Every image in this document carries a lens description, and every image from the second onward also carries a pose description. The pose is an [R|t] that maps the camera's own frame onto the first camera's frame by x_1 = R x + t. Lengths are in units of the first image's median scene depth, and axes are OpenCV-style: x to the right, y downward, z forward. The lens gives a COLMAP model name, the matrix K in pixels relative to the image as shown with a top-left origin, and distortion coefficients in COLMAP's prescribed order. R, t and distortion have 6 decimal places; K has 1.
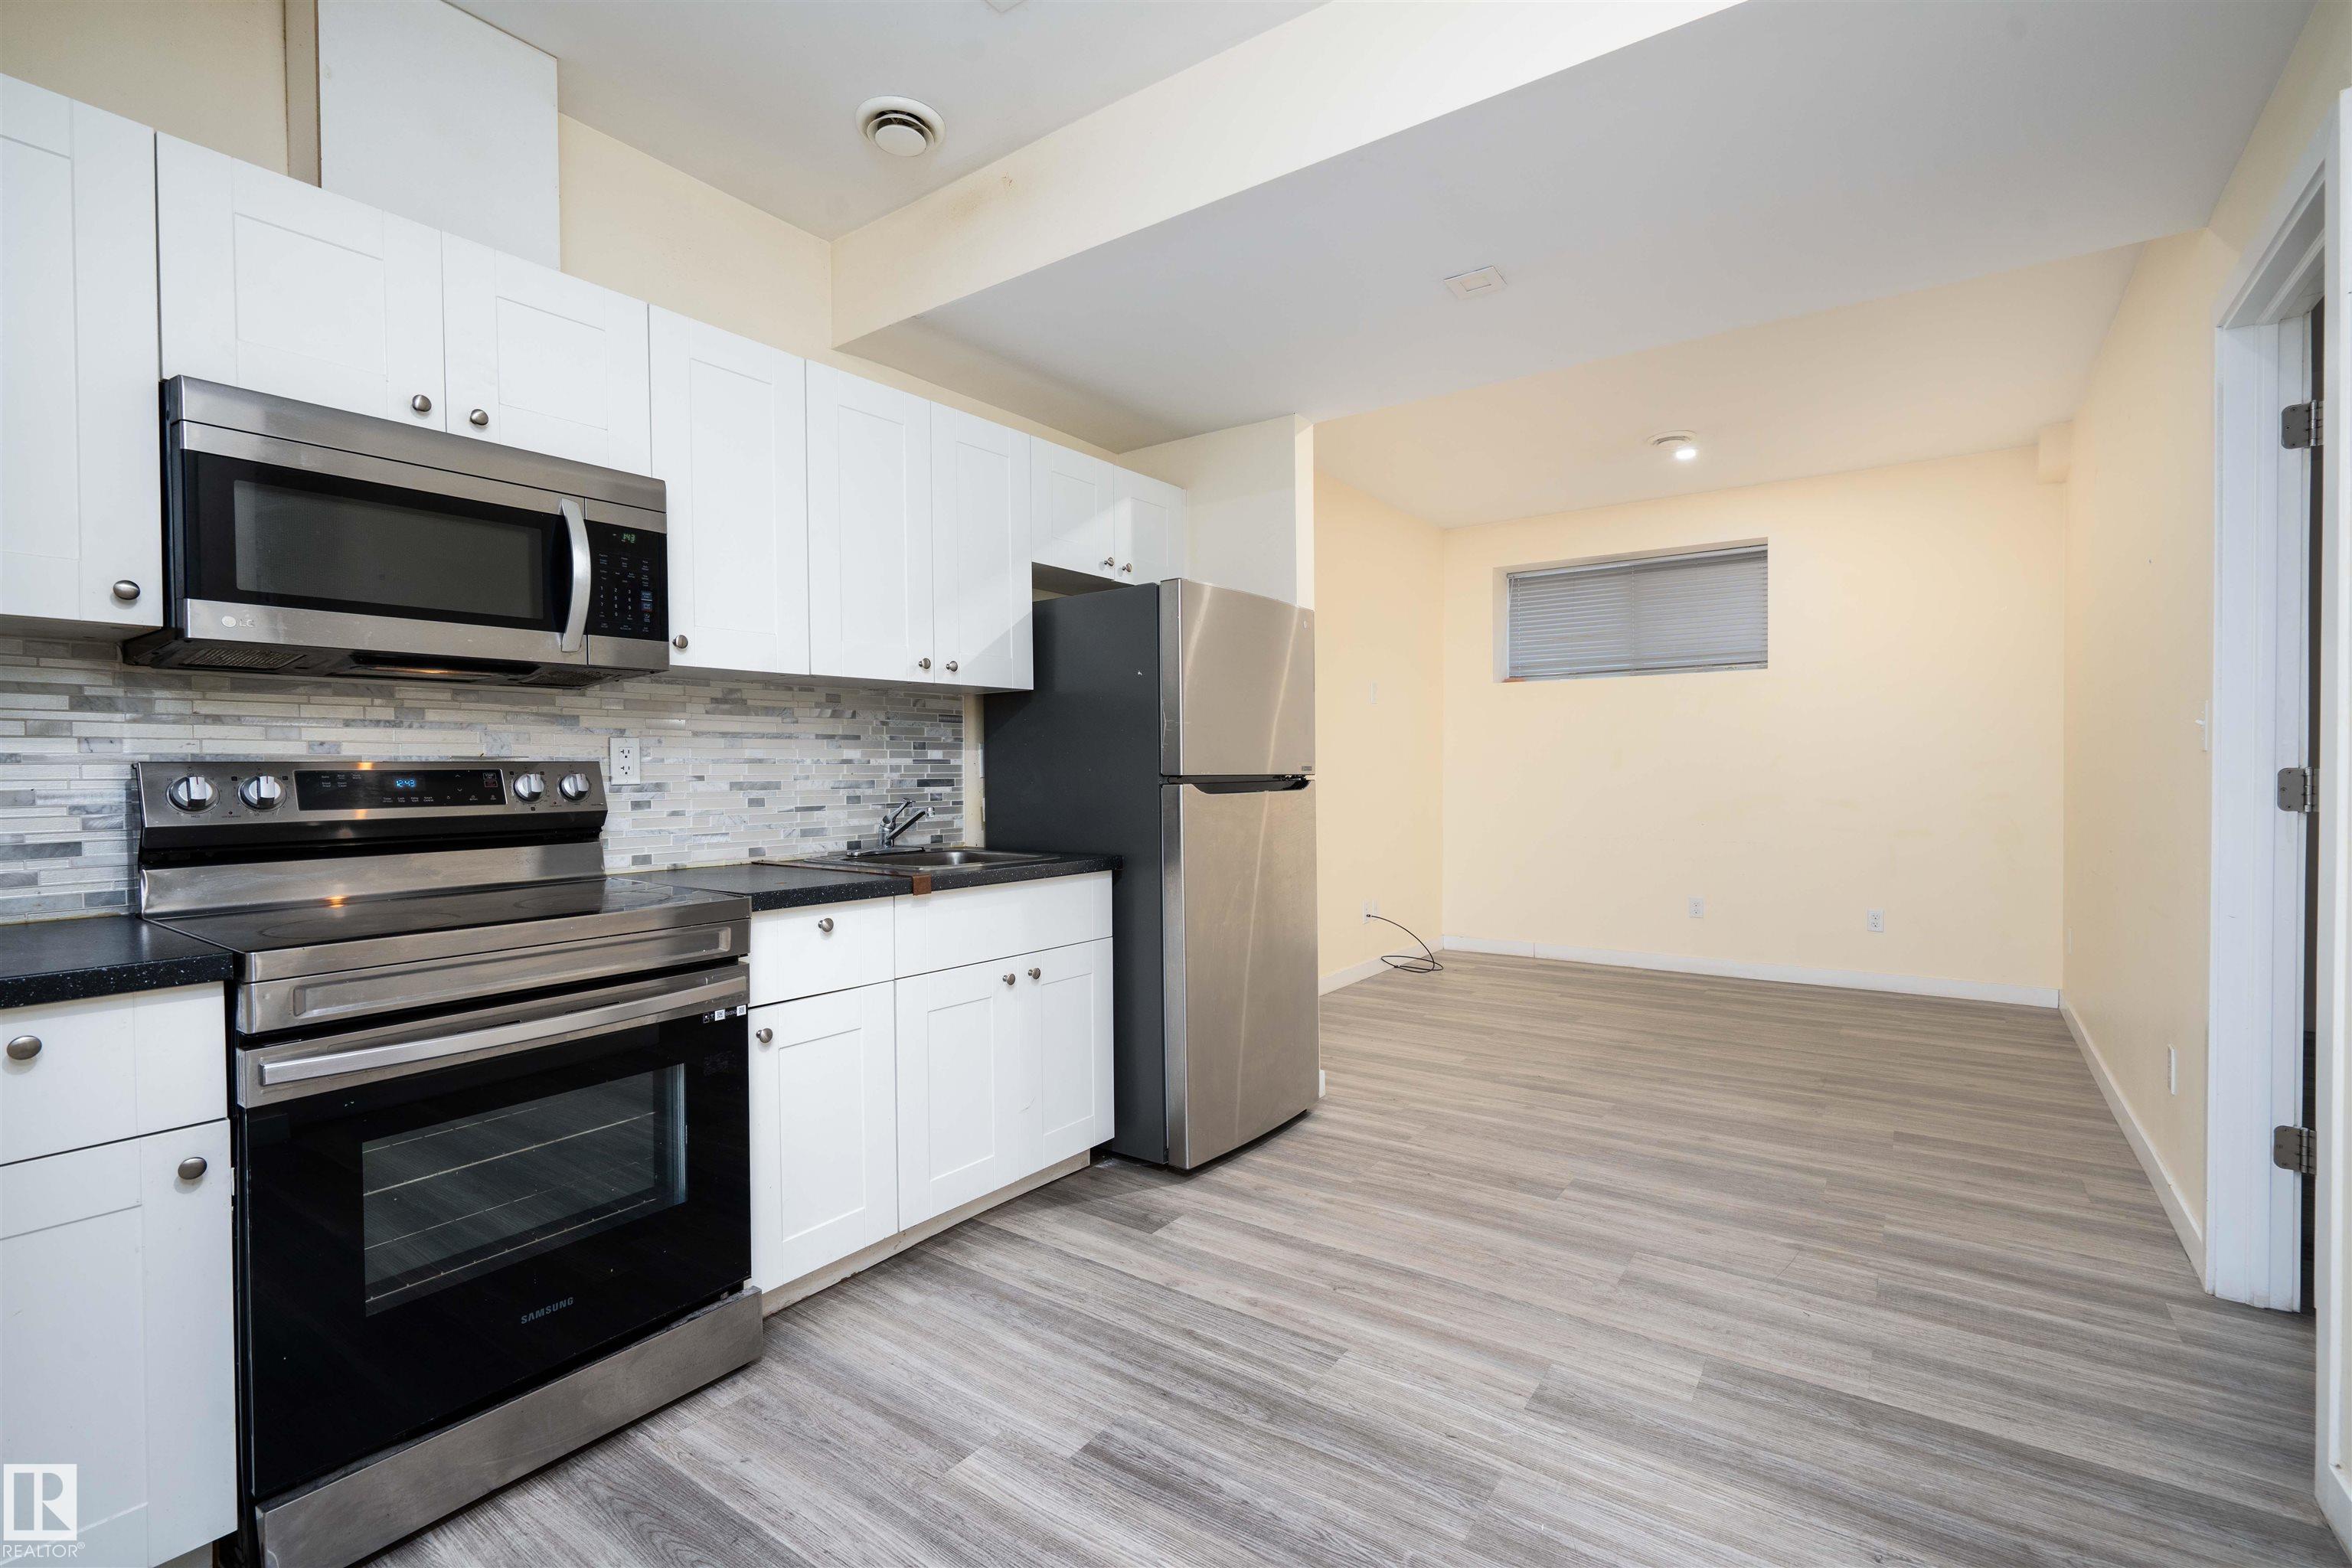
lens RADIAL K [[1043.7, 0, 1176.0], [0, 1043.7, 784.0], [0, 0, 1]] dist [-0.001472, 0.000090]
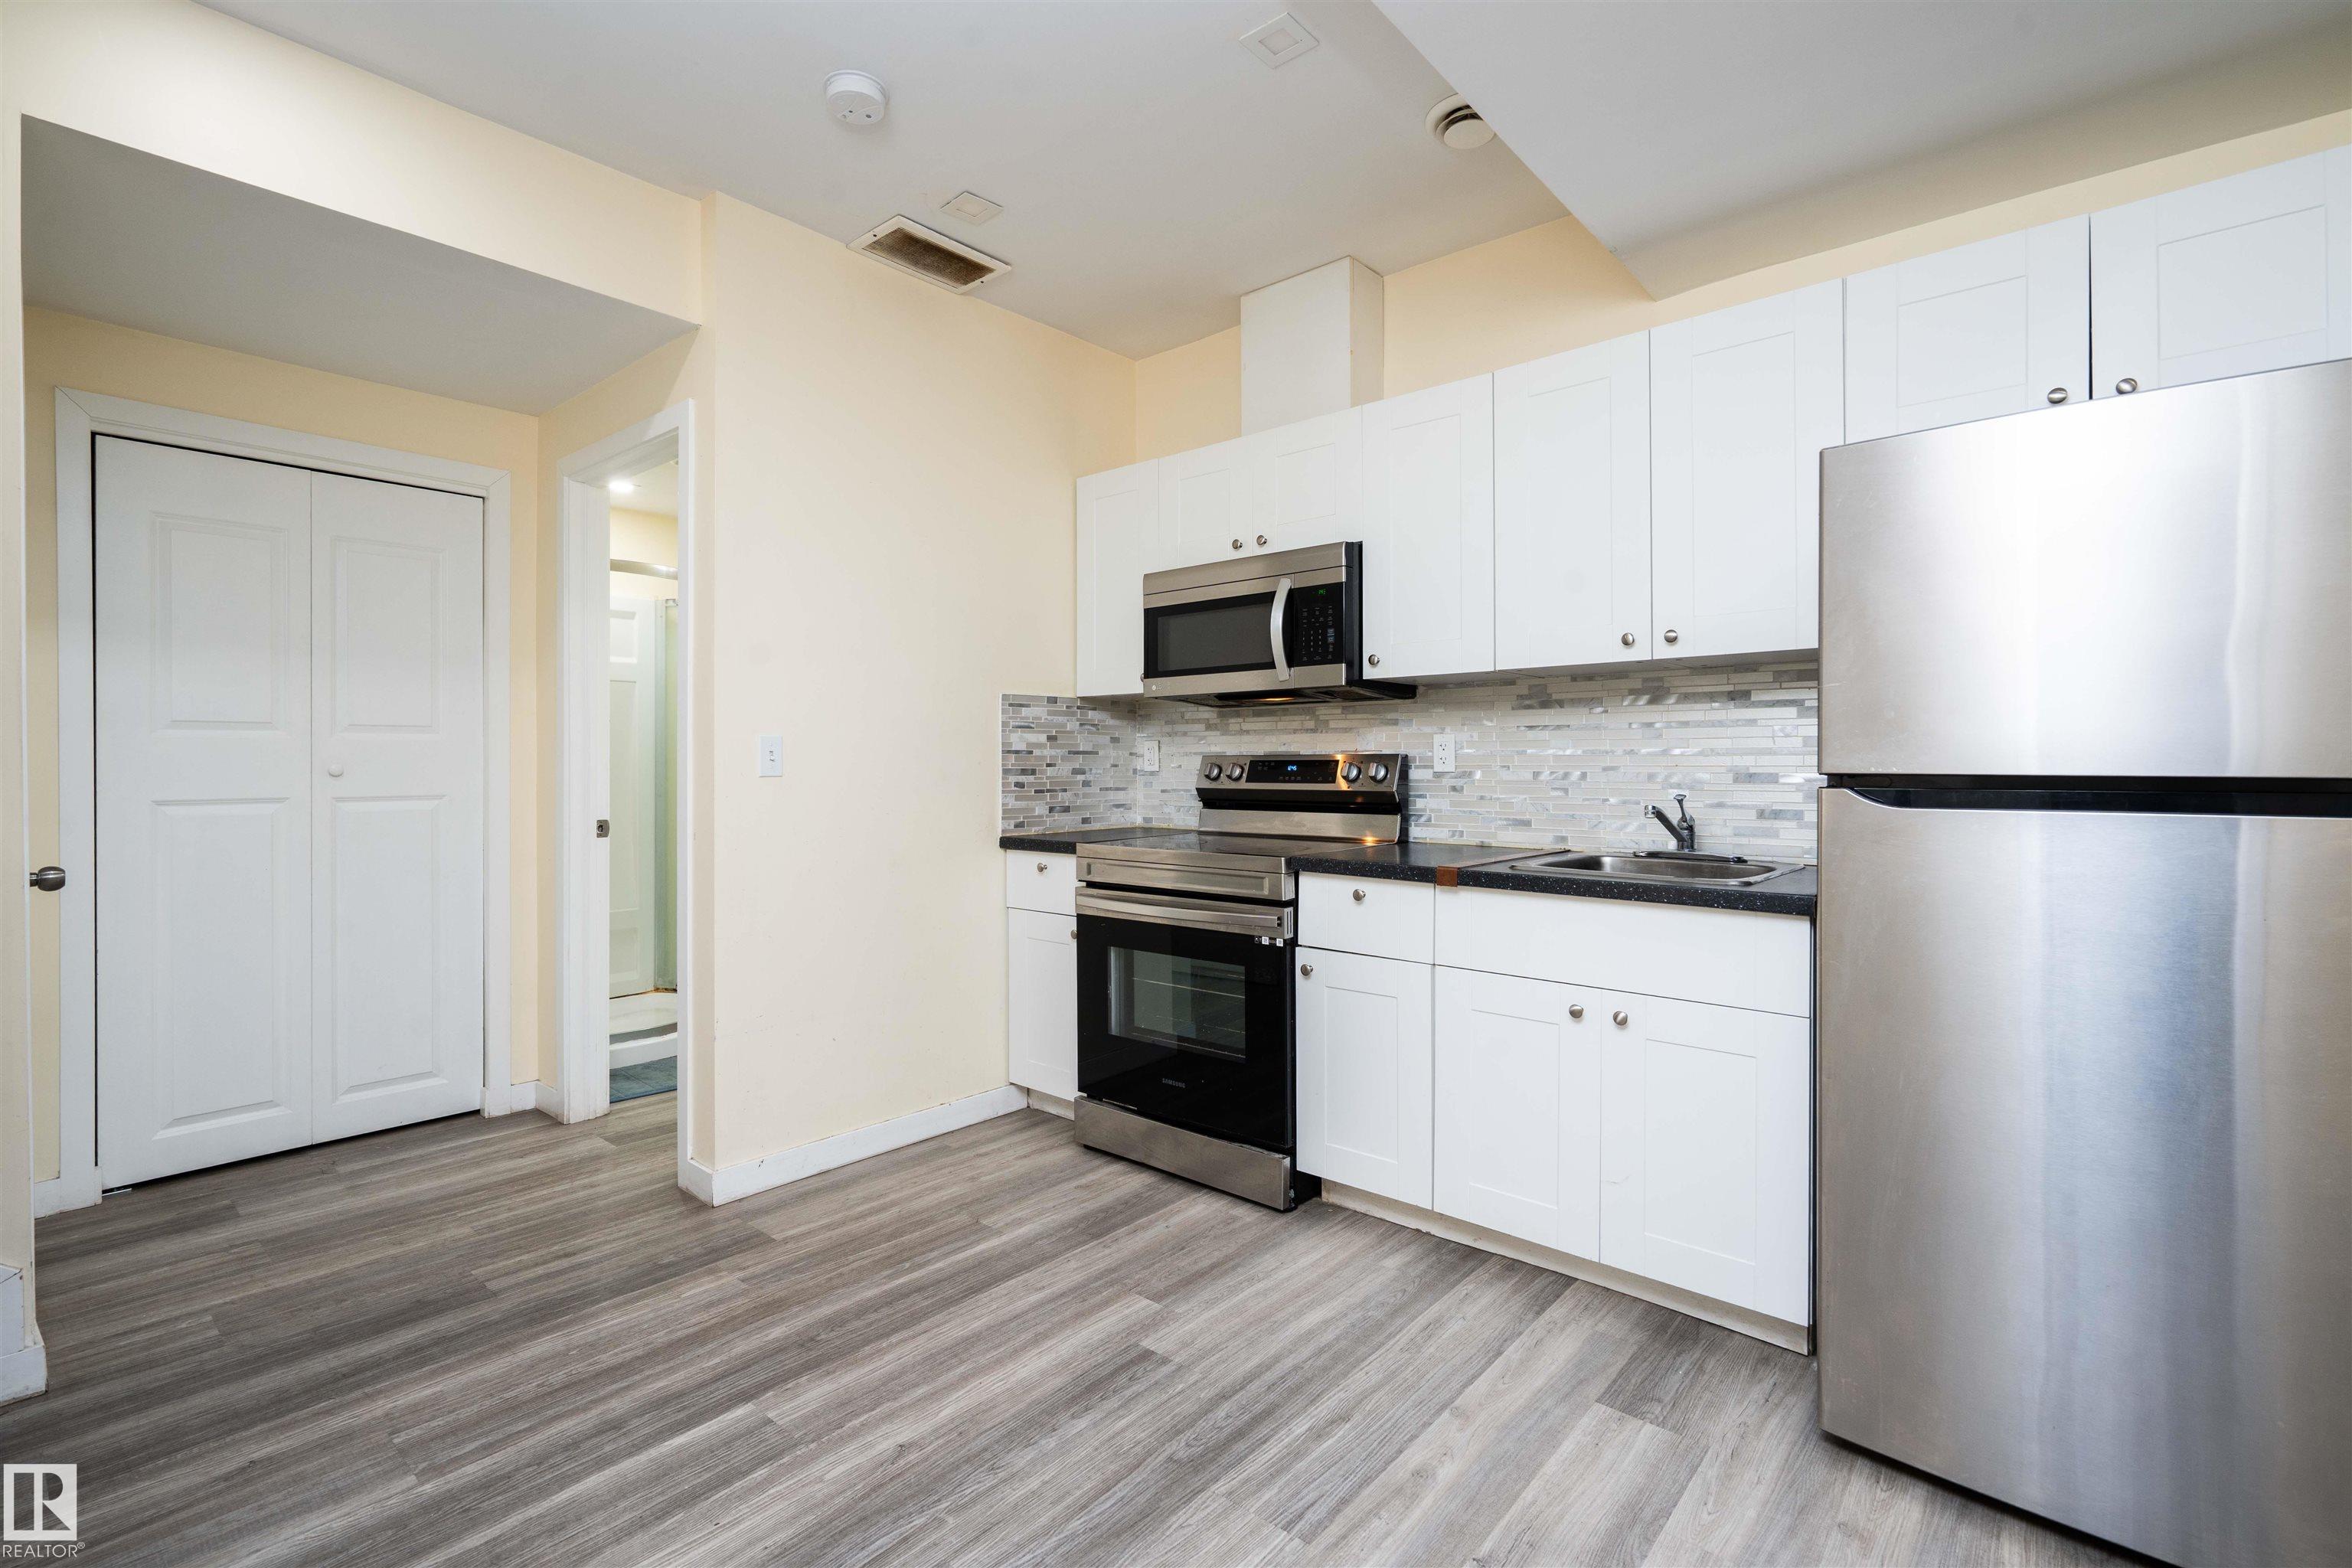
lens RADIAL K [[1066.8, 0, 1177.0], [0, 1066.8, 763.6], [0, 0, 1]] dist [-0.003658, 0.000855]
pose [[-0.087199, 0.008618, -0.996154, 0.922739], [-0.013079, 0.999866, 0.009795, -0.021483], [0.996105, 0.013883, -0.087075, 0.961023]]
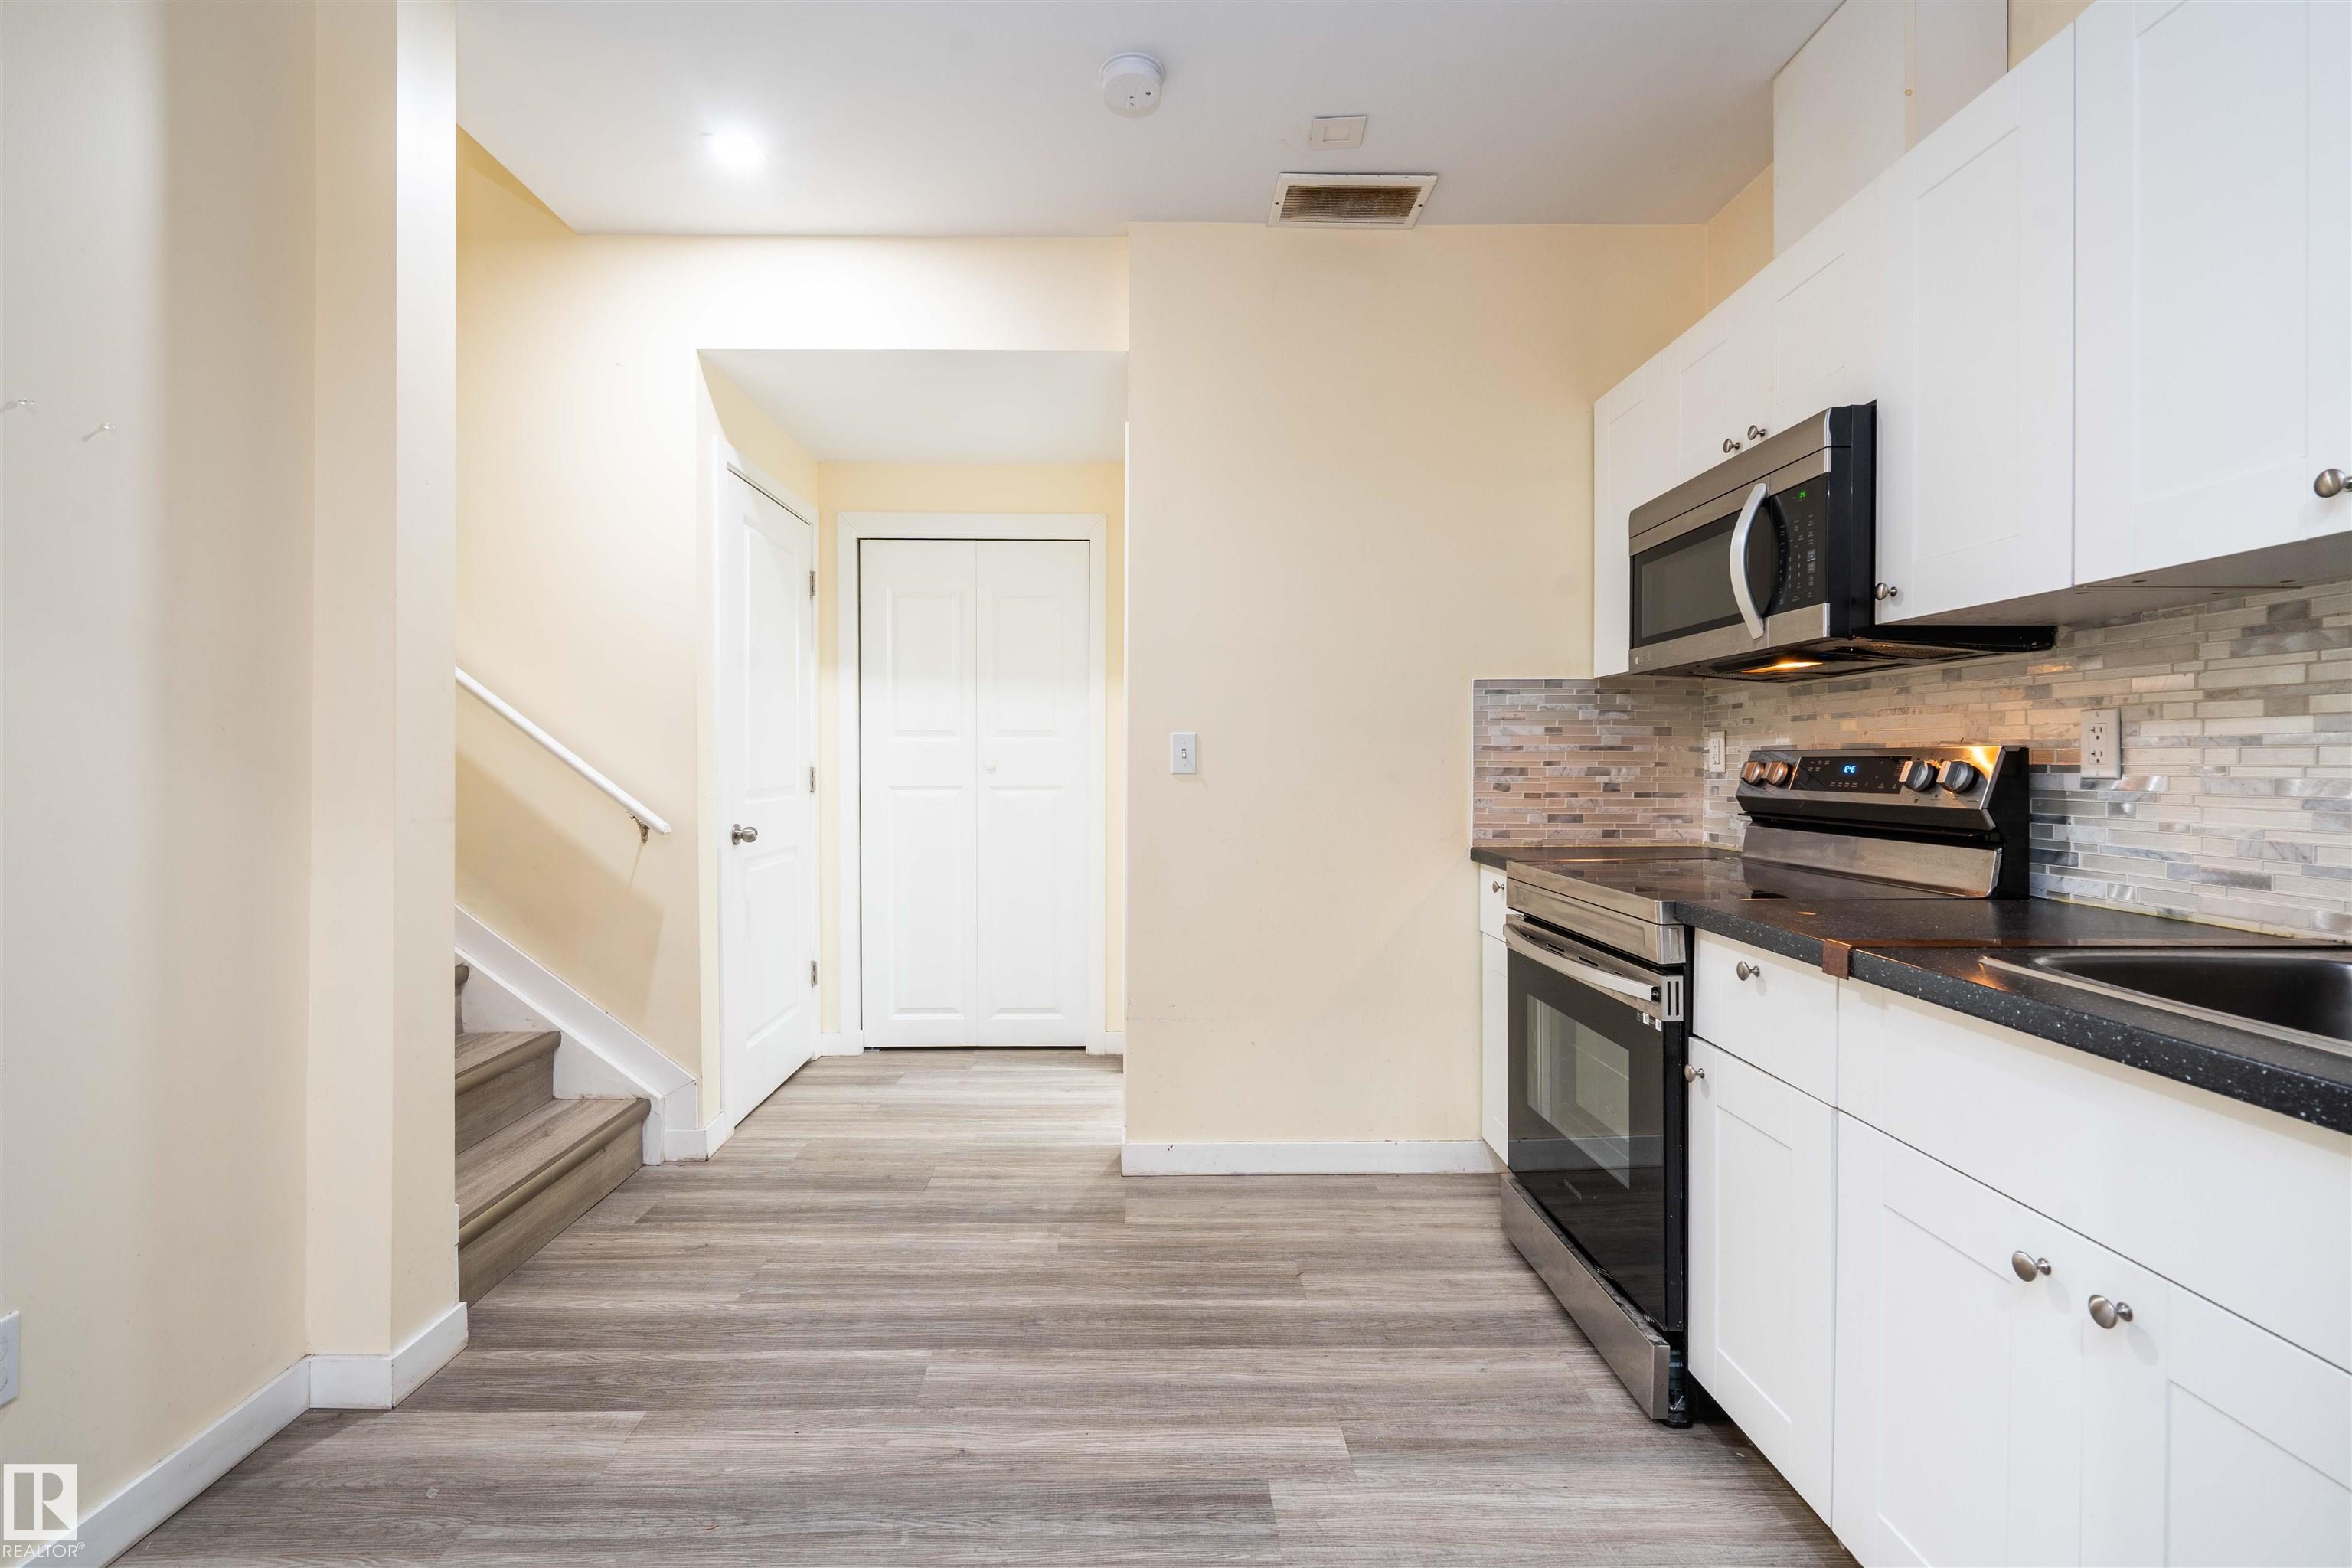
lens RADIAL K [[1075.6, 0, 1164.6], [0, 1075.6, 768.7], [0, 0, 1]] dist [-0.003917, 0.000312]
pose [[-0.798627, 0.011200, -0.601722, 0.468681], [-0.003444, 0.999725, 0.023179, -0.023863], [0.601817, 0.020584, -0.798369, 1.443734]]
